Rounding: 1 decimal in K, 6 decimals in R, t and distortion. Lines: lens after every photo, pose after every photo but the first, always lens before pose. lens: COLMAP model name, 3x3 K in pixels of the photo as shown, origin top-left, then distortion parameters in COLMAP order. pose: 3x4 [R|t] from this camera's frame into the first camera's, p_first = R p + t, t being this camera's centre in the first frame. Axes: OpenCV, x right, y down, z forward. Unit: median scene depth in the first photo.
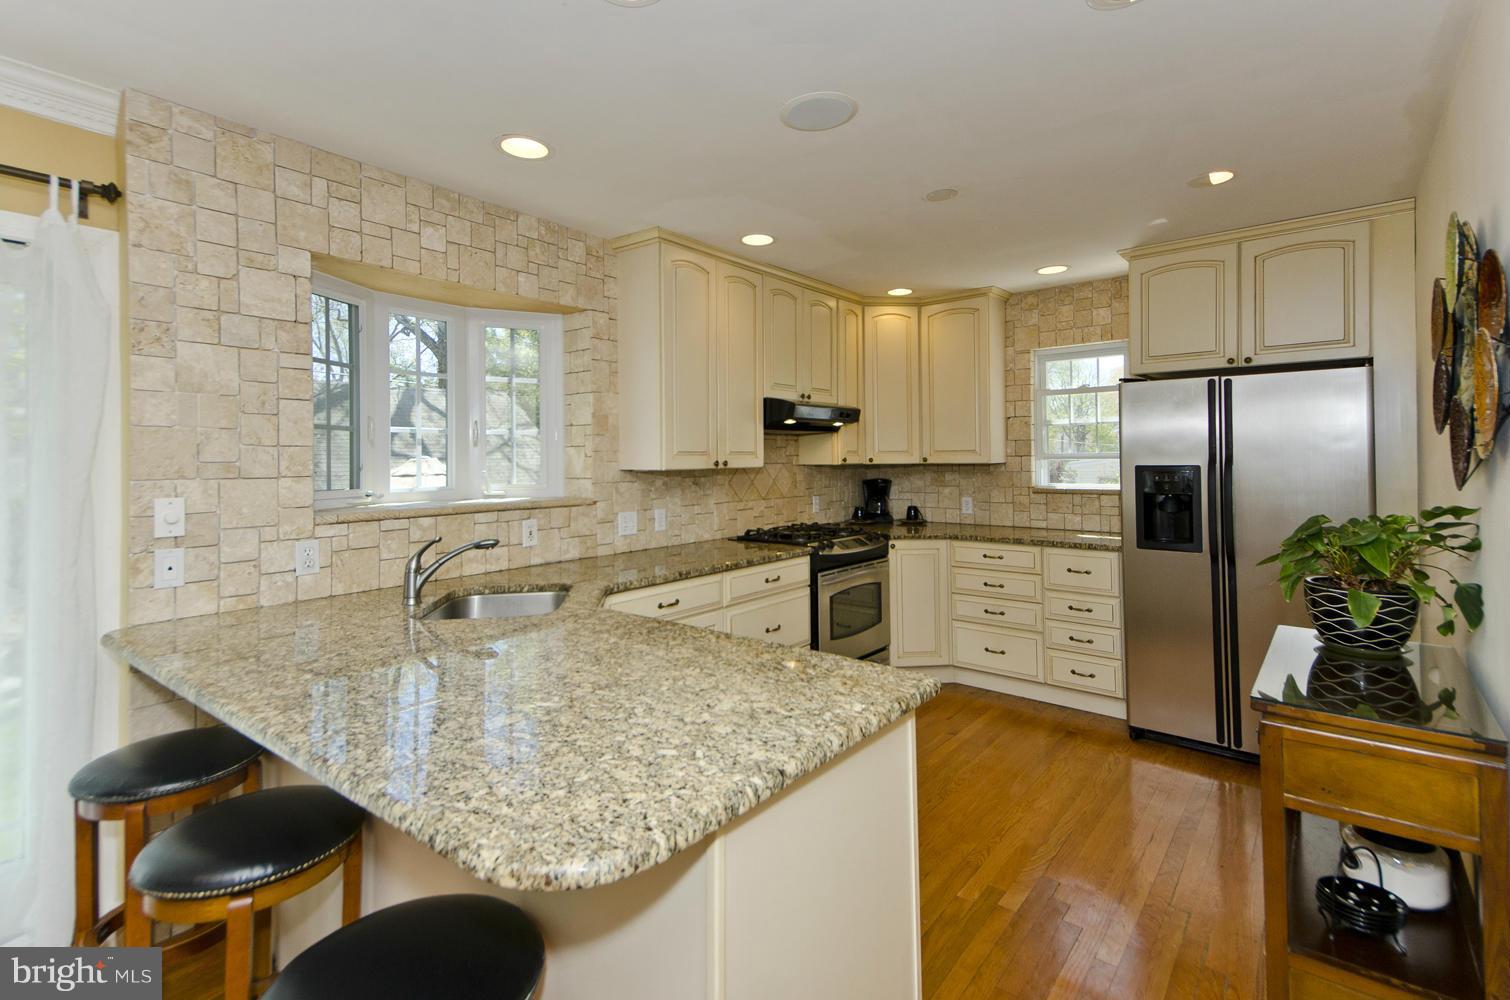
lens RADIAL K [[697.3, 0, 810.7], [0, 697.3, 452.5], [0, 0, 1]] dist [0.025355, -0.000841]
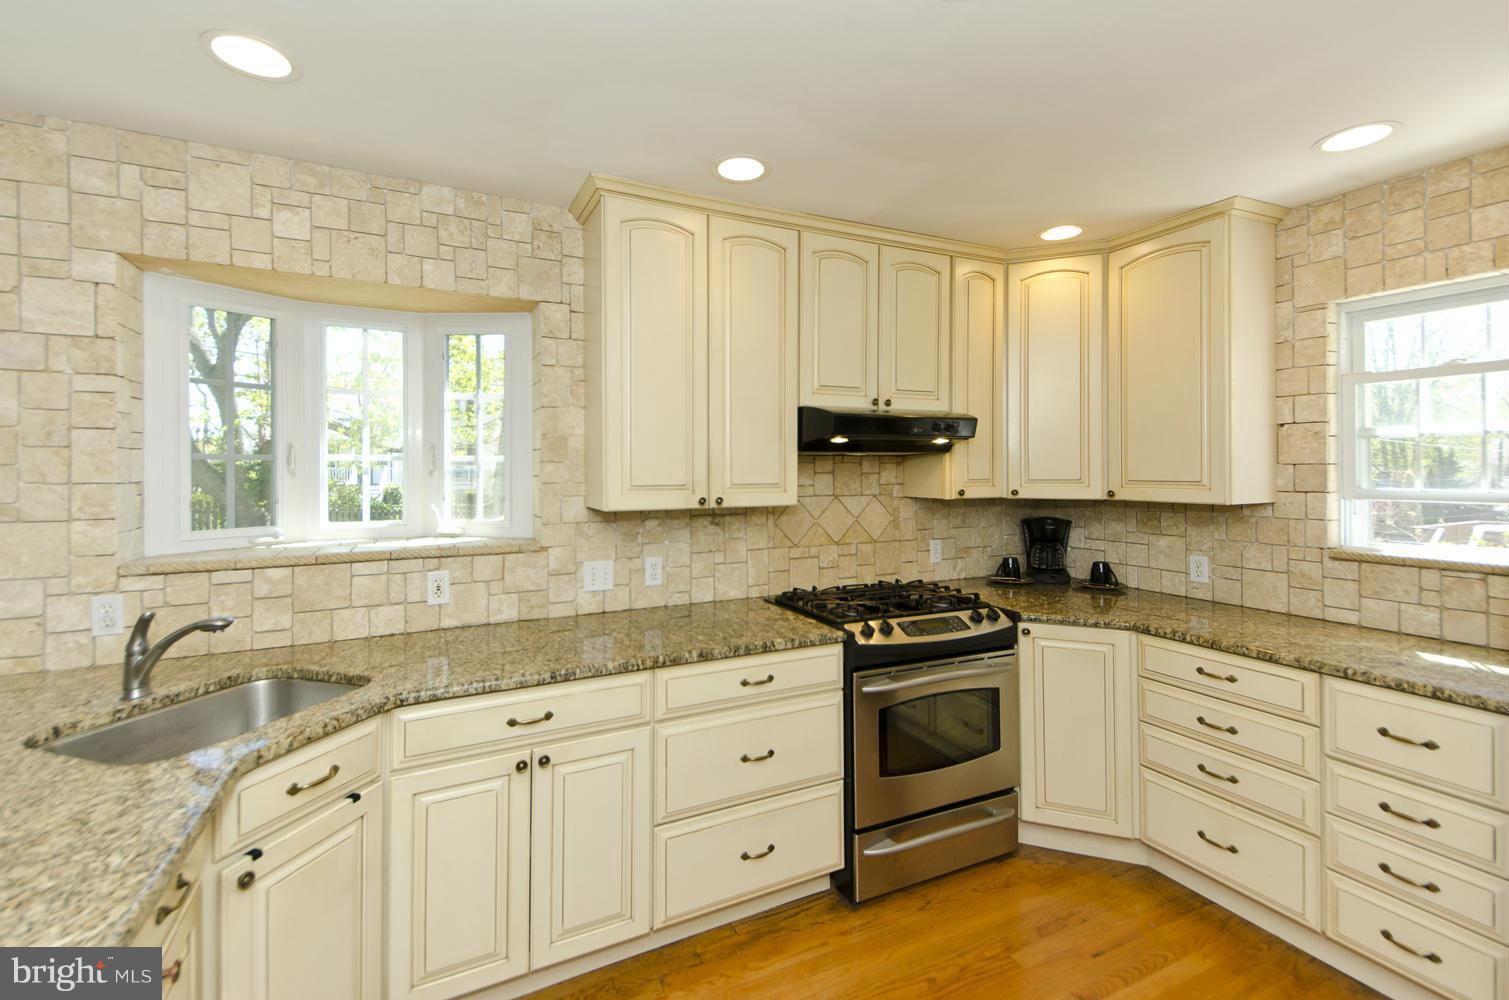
lens RADIAL K [[697.0, 0, 705.1], [0, 697.0, 470.1], [0, 0, 1]] dist [0.046251, -0.029586]
pose [[0.882602, 0.008972, -0.470035, 0.199209], [-0.004606, 0.999935, 0.010438, -0.023219], [0.470098, -0.007048, 0.882586, 0.369599]]
